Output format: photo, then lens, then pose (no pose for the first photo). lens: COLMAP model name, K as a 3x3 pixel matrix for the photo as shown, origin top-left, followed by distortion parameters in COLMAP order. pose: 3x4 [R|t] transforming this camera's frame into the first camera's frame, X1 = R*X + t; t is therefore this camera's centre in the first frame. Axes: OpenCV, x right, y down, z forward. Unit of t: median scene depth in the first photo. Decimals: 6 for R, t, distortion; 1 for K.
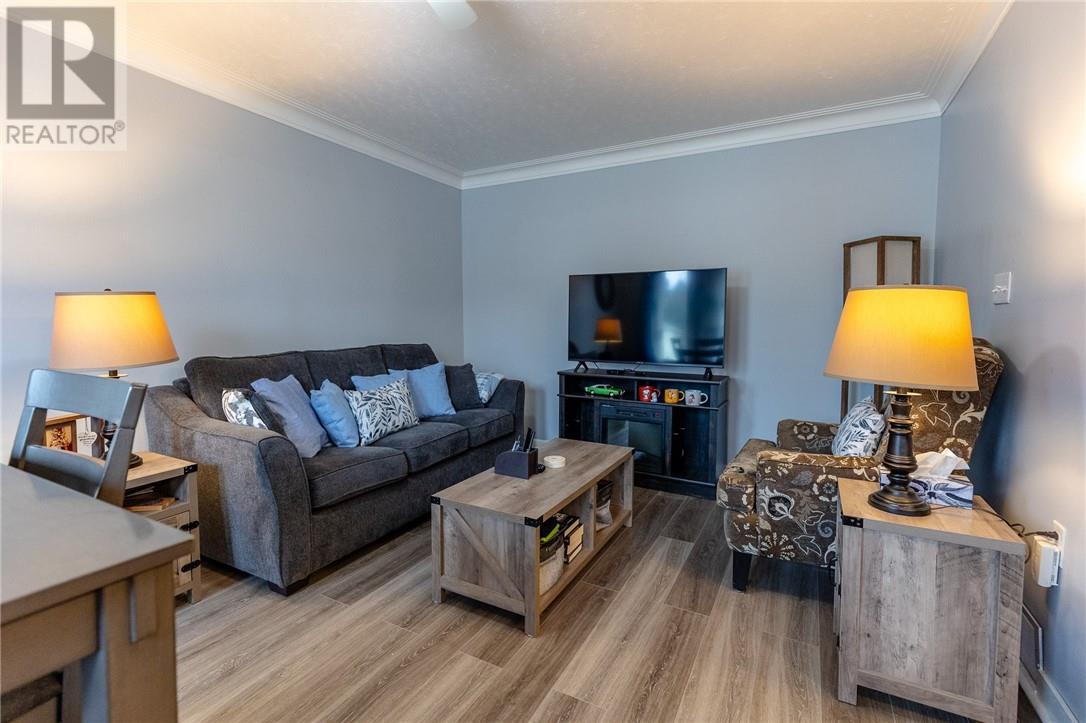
lens RADIAL K [[496.3, 0, 544.2], [0, 496.3, 360.6], [0, 0, 1]] dist [0.006096, 0.000463]
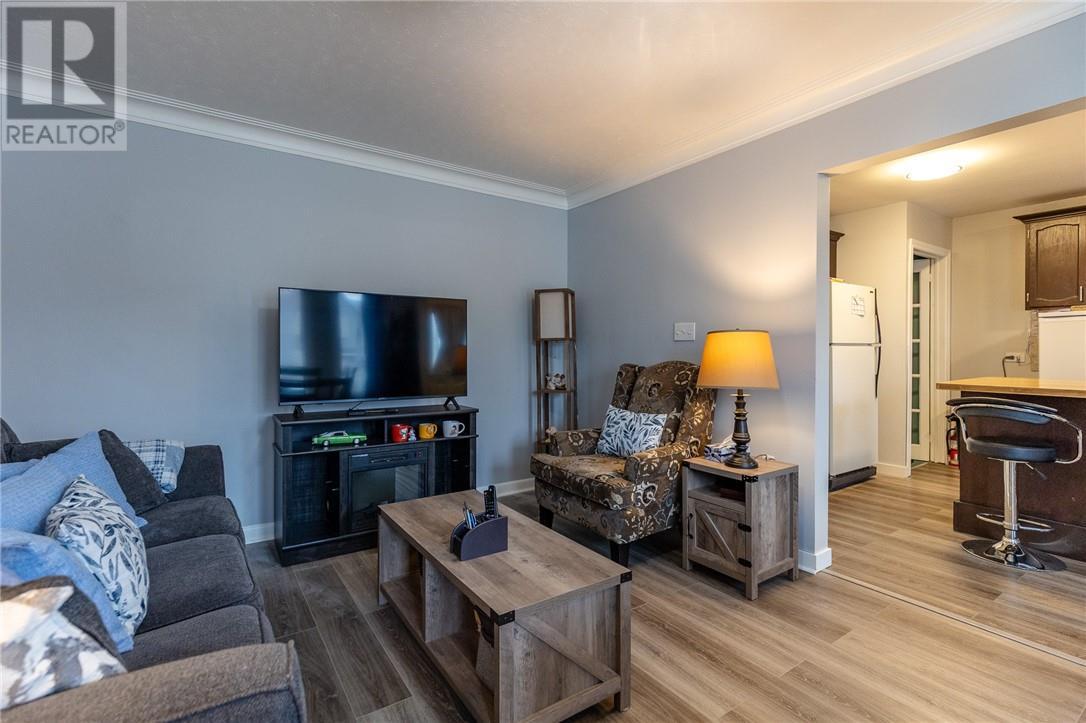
lens RADIAL K [[496.3, 0, 544.1], [0, 496.3, 362.1], [0, 0, 1]] dist [0.006096, 0.000463]
pose [[0.463114, -0.023541, 0.885986, -0.765814], [0.071066, 0.997415, -0.010645, -0.052880], [-0.883445, 0.067894, 0.463590, 0.603650]]
